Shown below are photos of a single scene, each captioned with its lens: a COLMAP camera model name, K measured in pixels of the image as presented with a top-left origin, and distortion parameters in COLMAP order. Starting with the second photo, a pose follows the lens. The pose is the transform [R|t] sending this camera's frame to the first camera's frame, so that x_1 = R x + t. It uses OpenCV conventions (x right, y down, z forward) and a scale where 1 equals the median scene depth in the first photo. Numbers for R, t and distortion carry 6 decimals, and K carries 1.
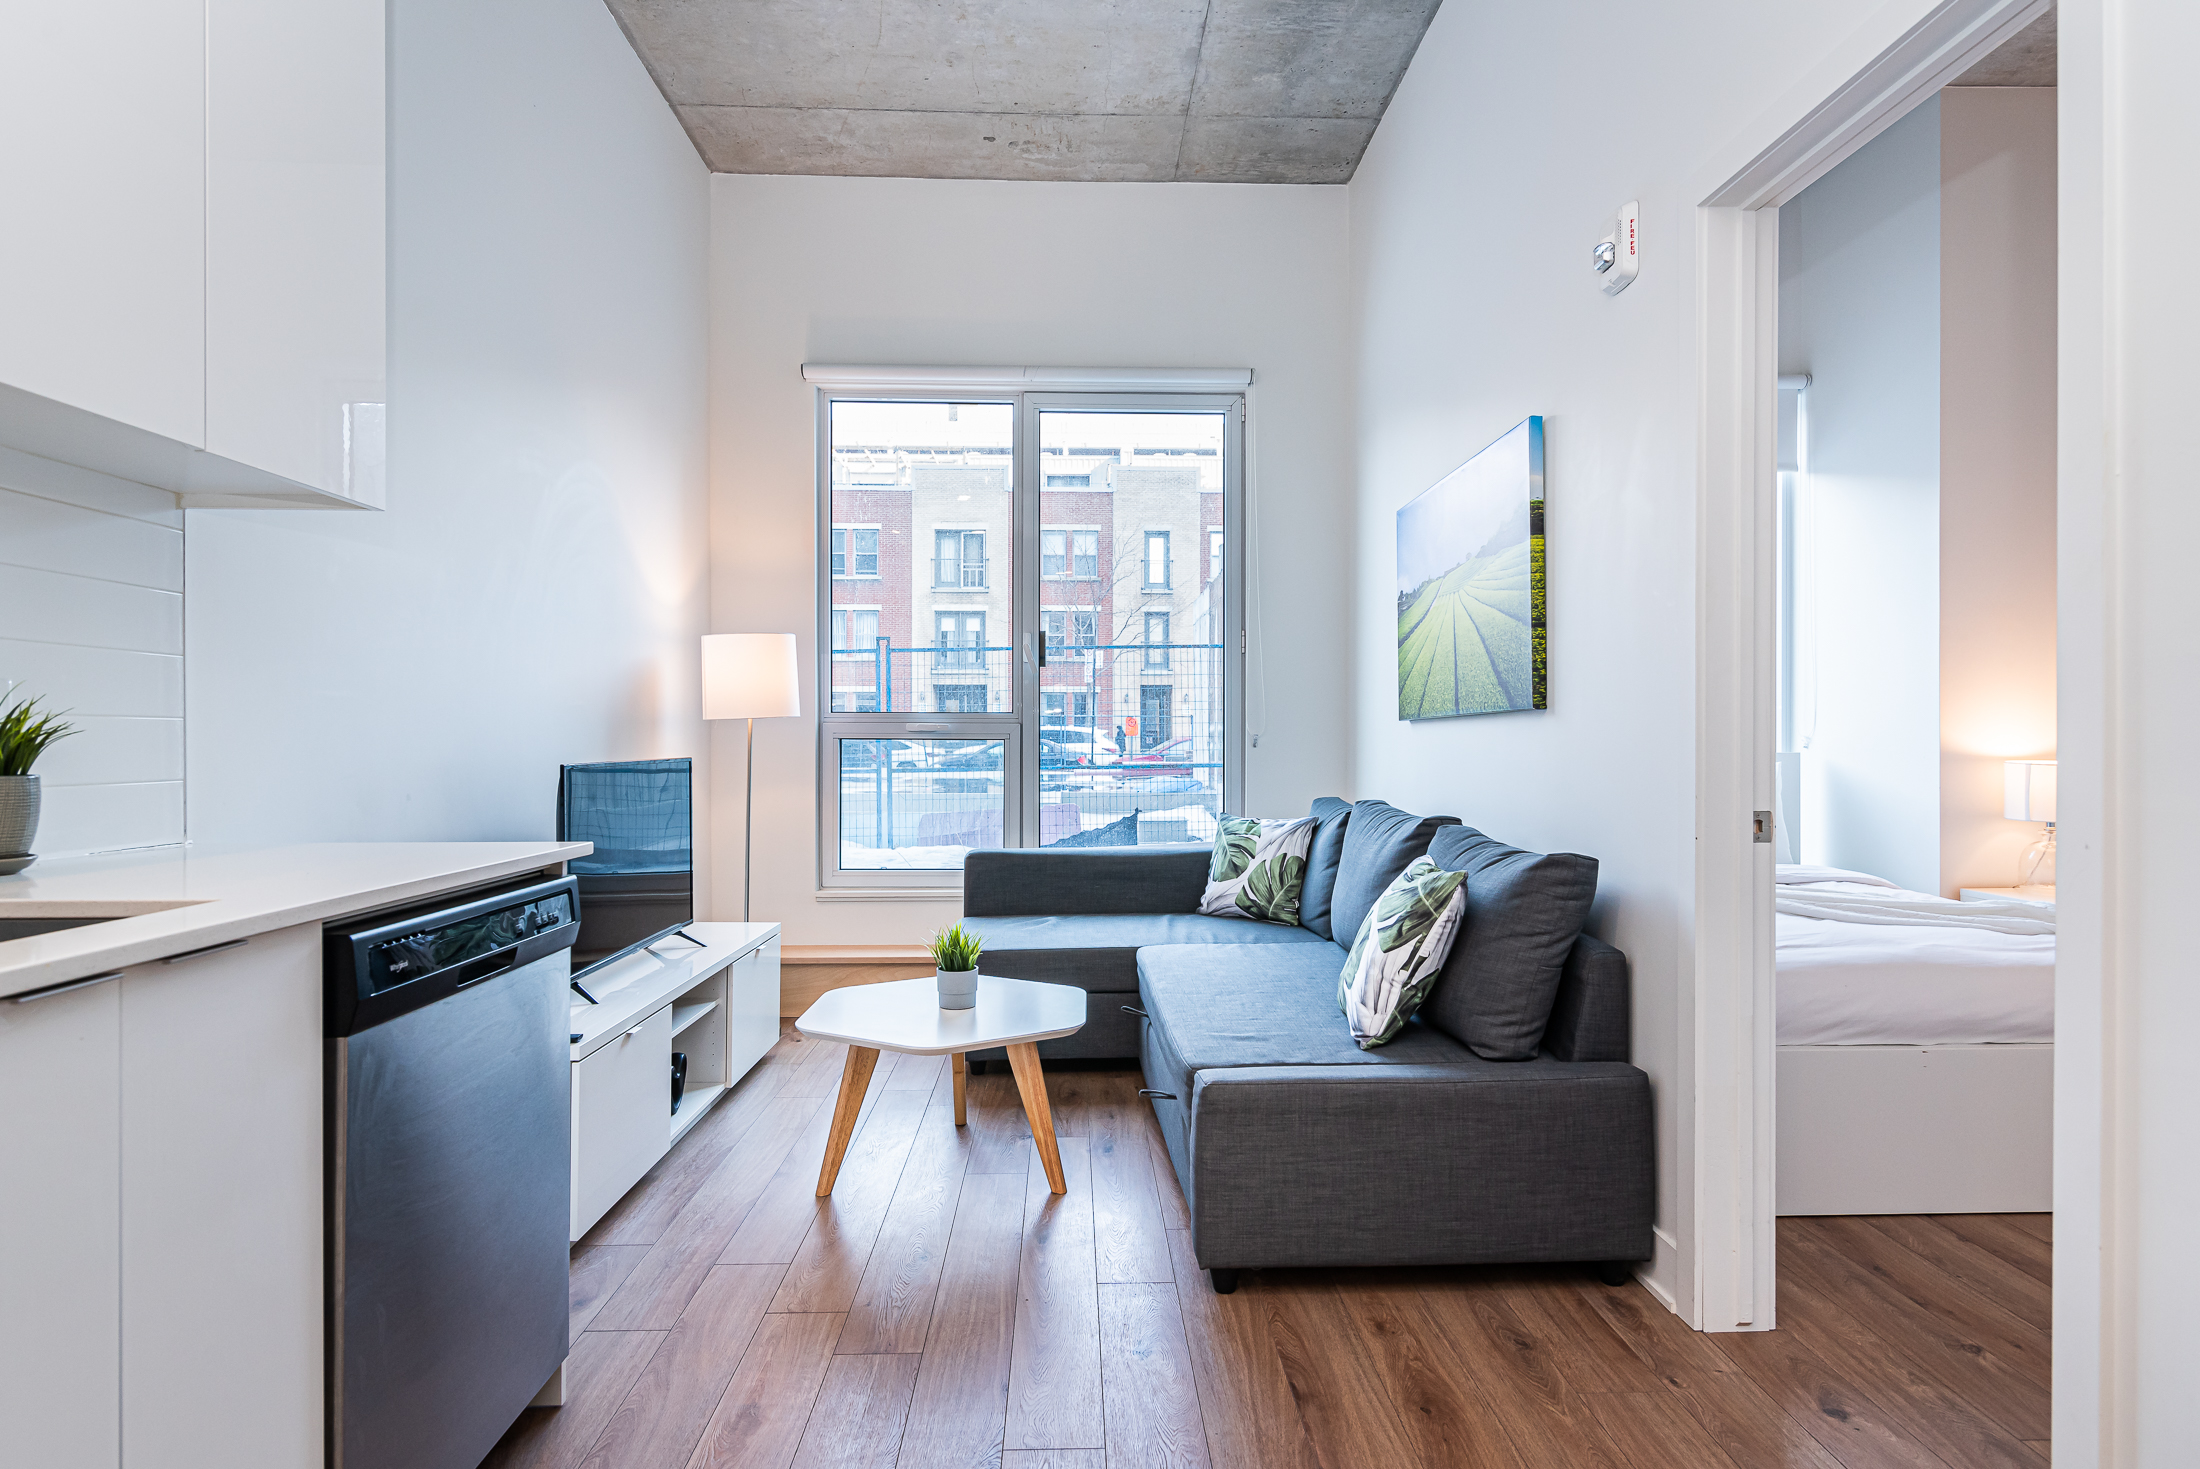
lens RADIAL K [[1175.9, 0, 1112.7], [0, 1175.9, 732.9], [0, 0, 1]] dist [0.003773, -0.002182]
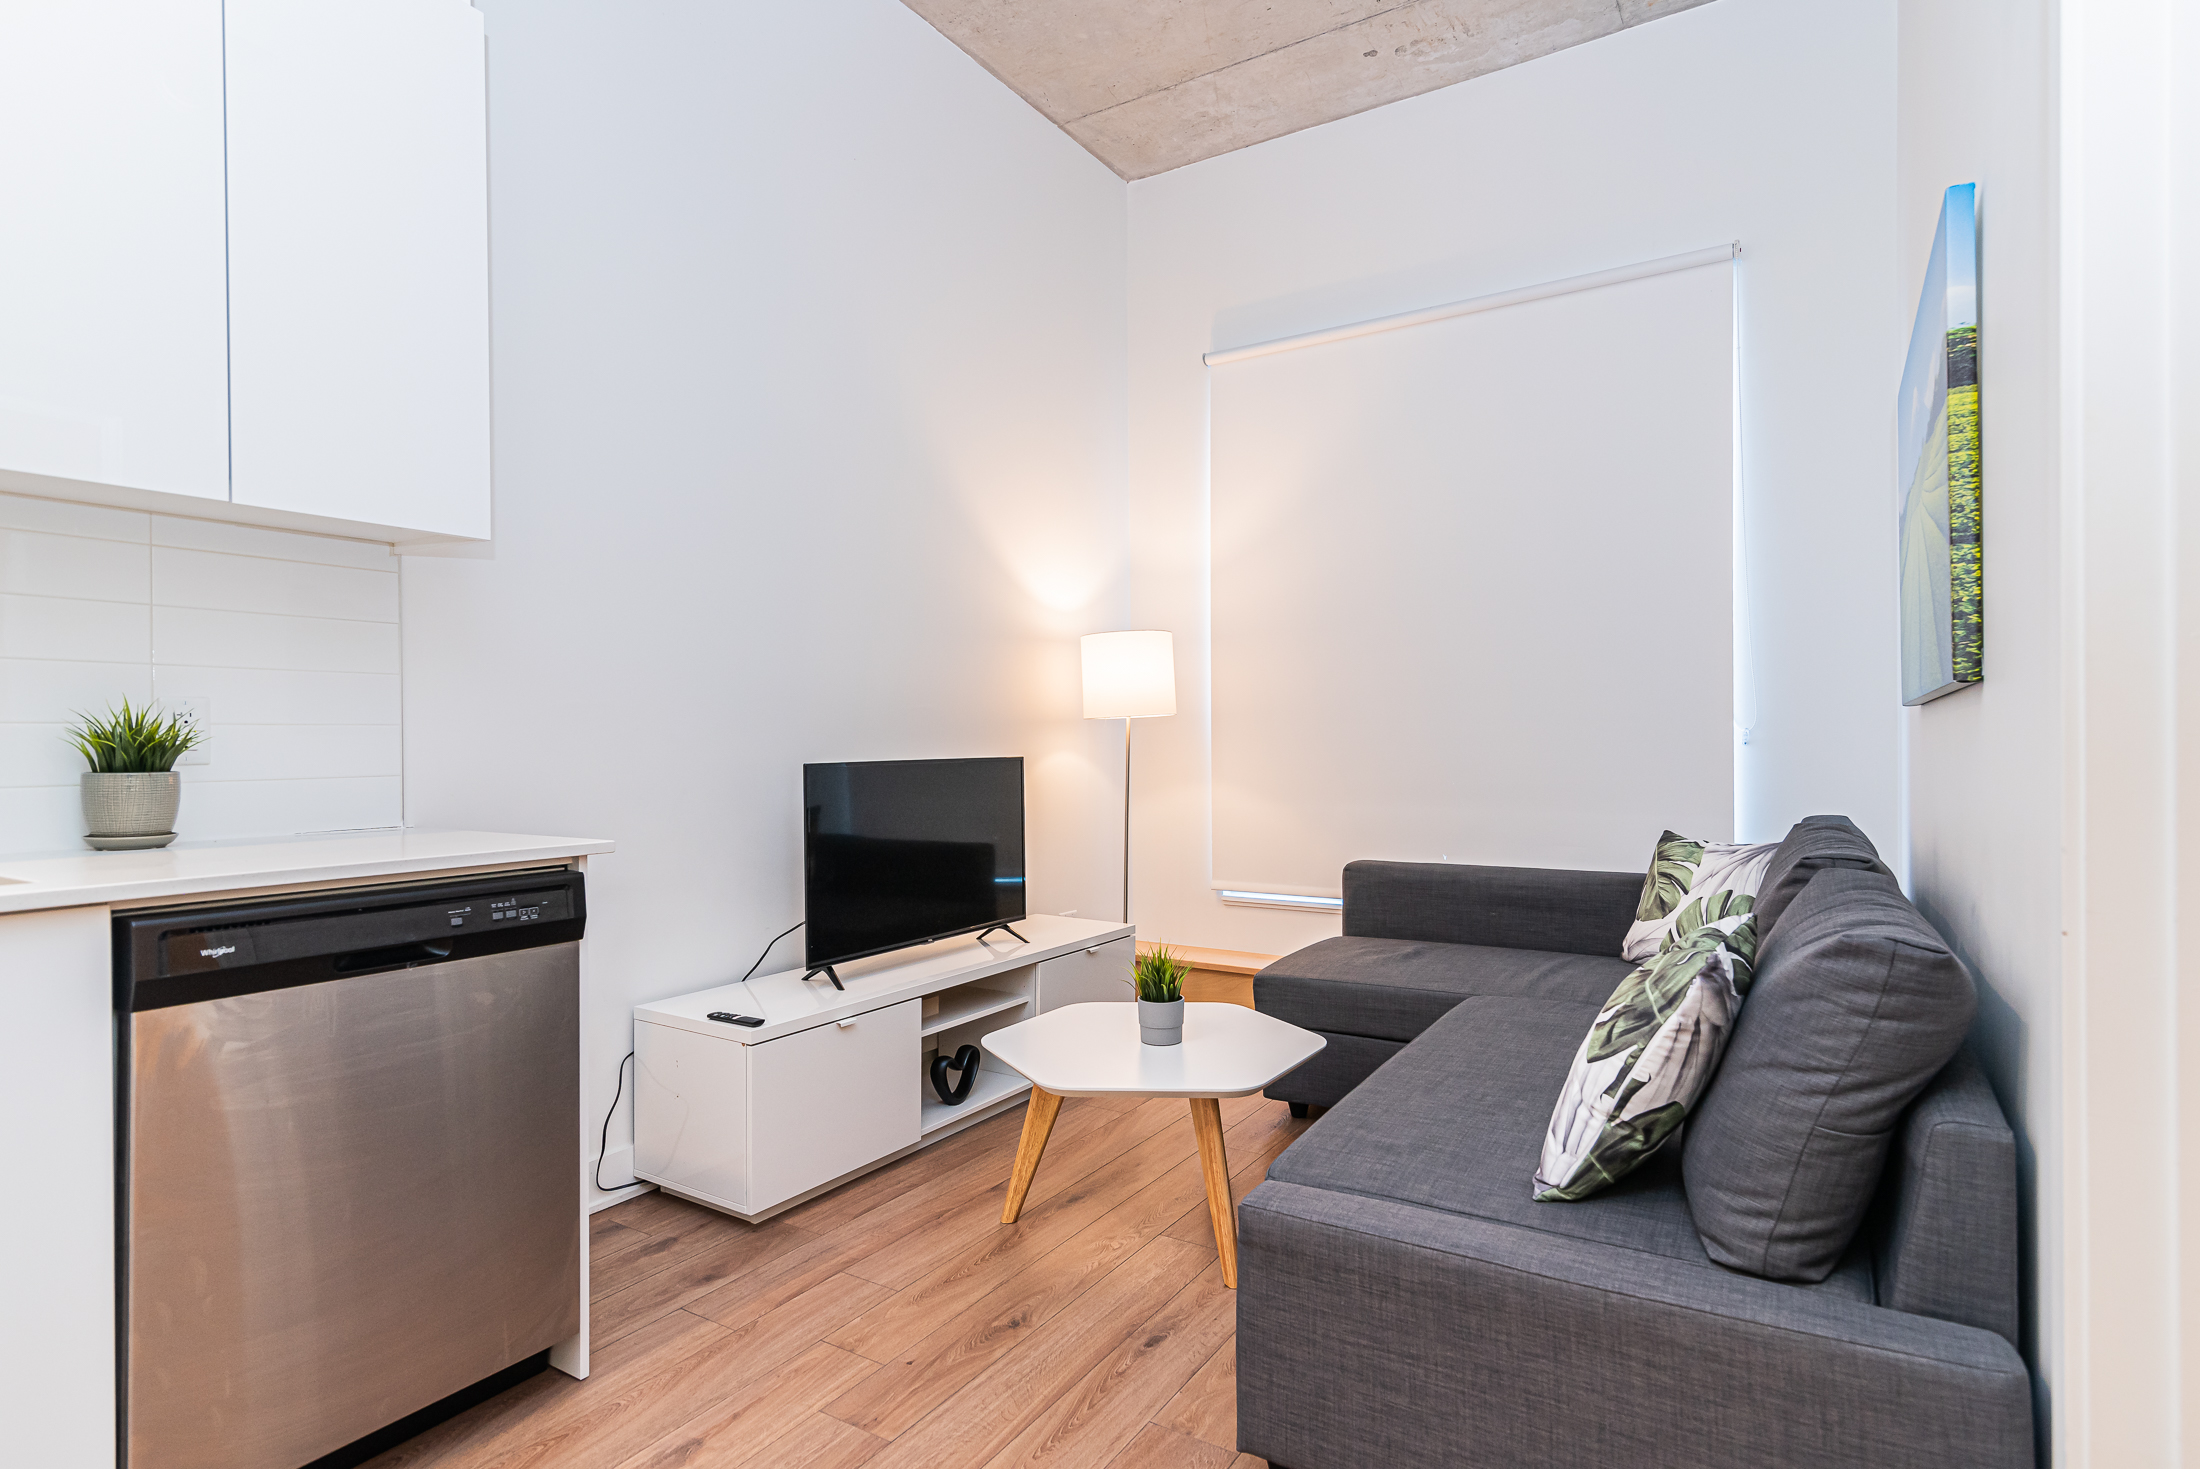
lens RADIAL K [[1138.0, 0, 1100.0], [0, 1138.0, 734.5], [0, 0, 1]] dist [0.010100, -0.000040]
pose [[0.827559, -0.006652, -0.561340, 0.375650], [0.008989, 0.999959, 0.001404, 0.001341], [0.561307, -0.006208, 0.827584, 0.325732]]
